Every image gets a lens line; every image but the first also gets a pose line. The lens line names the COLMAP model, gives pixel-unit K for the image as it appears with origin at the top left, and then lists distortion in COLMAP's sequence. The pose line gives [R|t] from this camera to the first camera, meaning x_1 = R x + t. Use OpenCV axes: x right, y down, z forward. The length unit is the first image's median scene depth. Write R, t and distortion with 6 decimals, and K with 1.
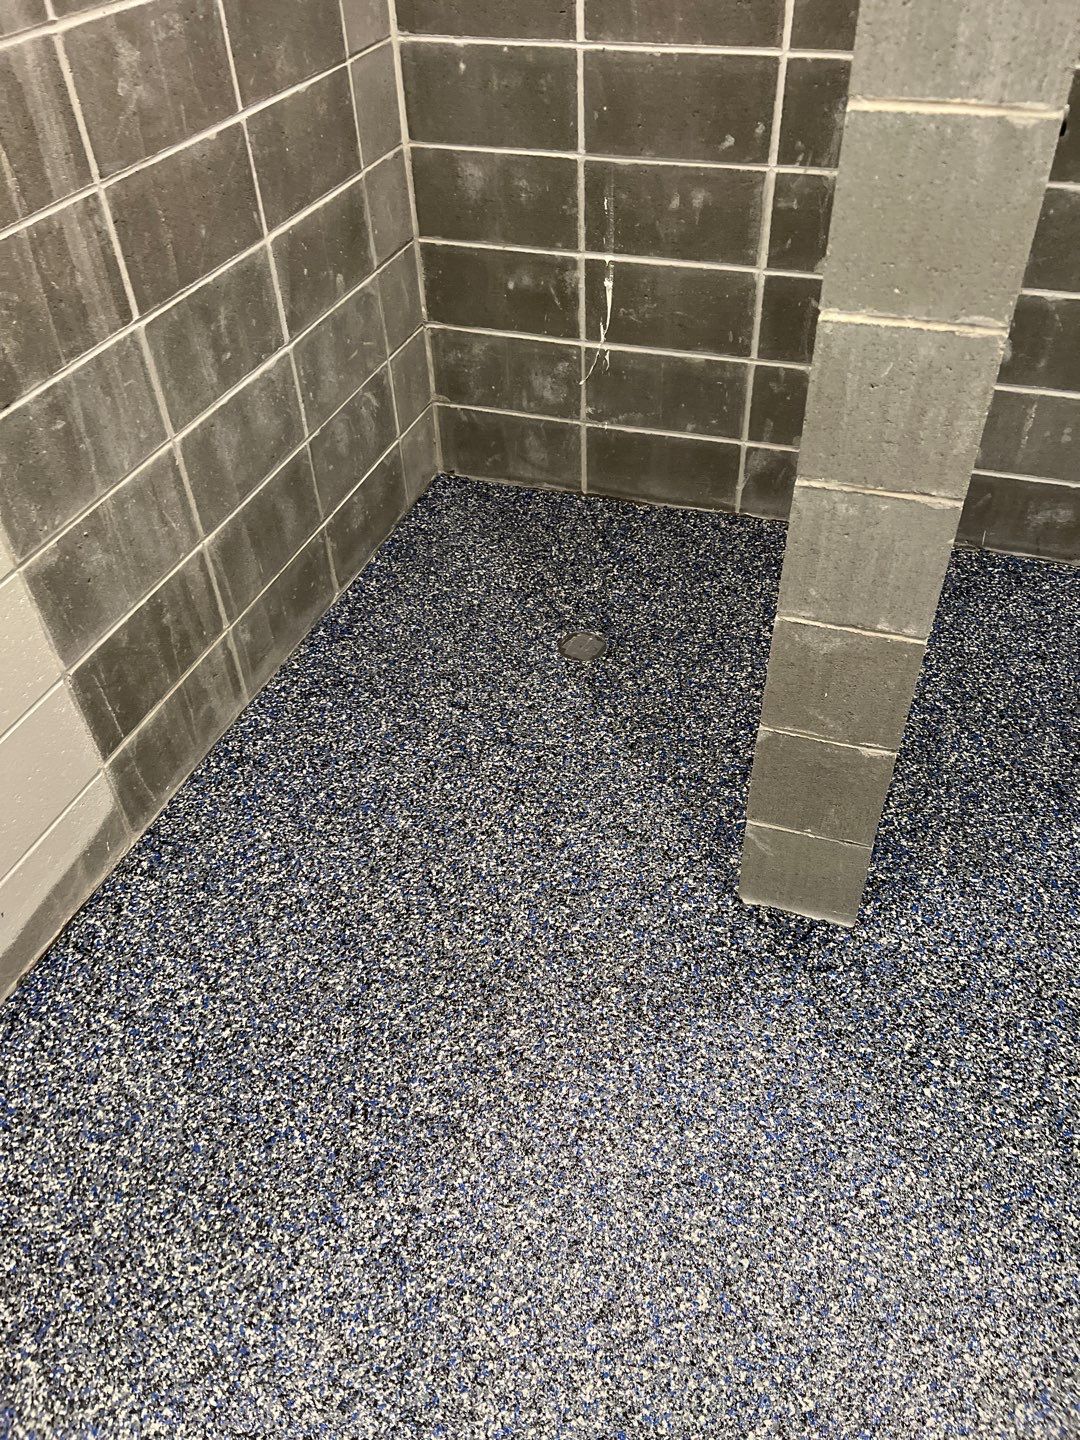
lens RADIAL K [[1087.4, 0, 533.0], [0, 1087.4, 716.9], [0, 0, 1]] dist [0.095813, -0.130009]
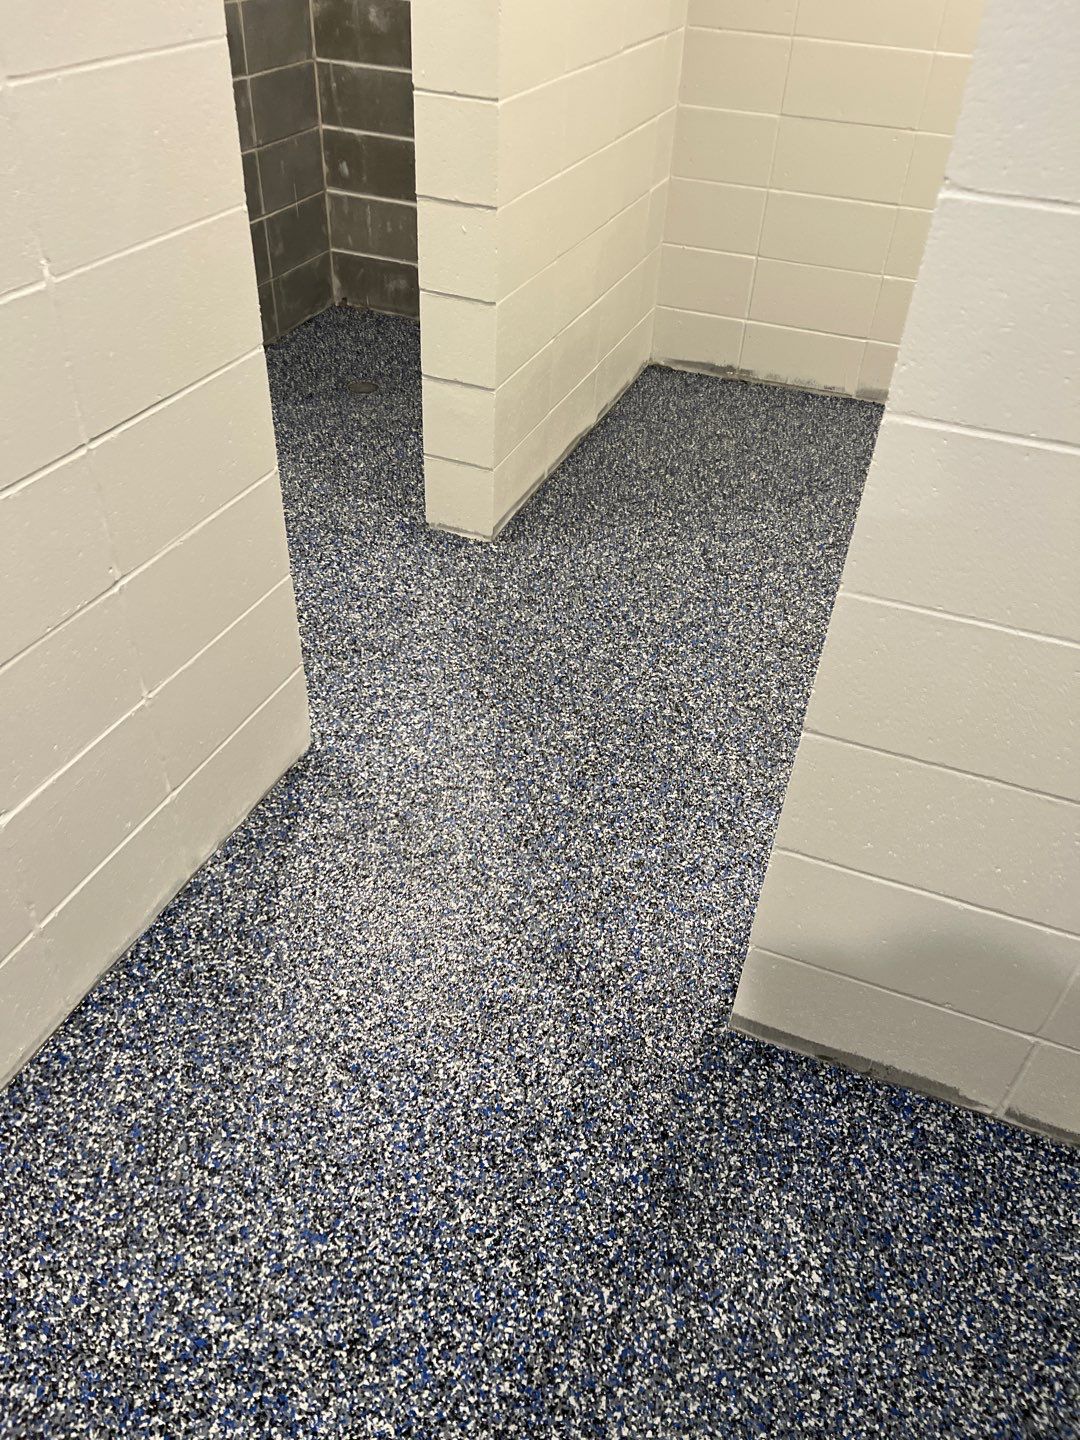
lens RADIAL K [[1108.2, 0, 547.4], [0, 1108.2, 722.3], [0, 0, 1]] dist [0.058418, -0.070482]
pose [[0.996445, 0.084197, 0.002895, 1.047621], [-0.083907, 0.994920, -0.055616, 0.754417], [-0.007563, 0.055176, 0.998448, -0.862861]]
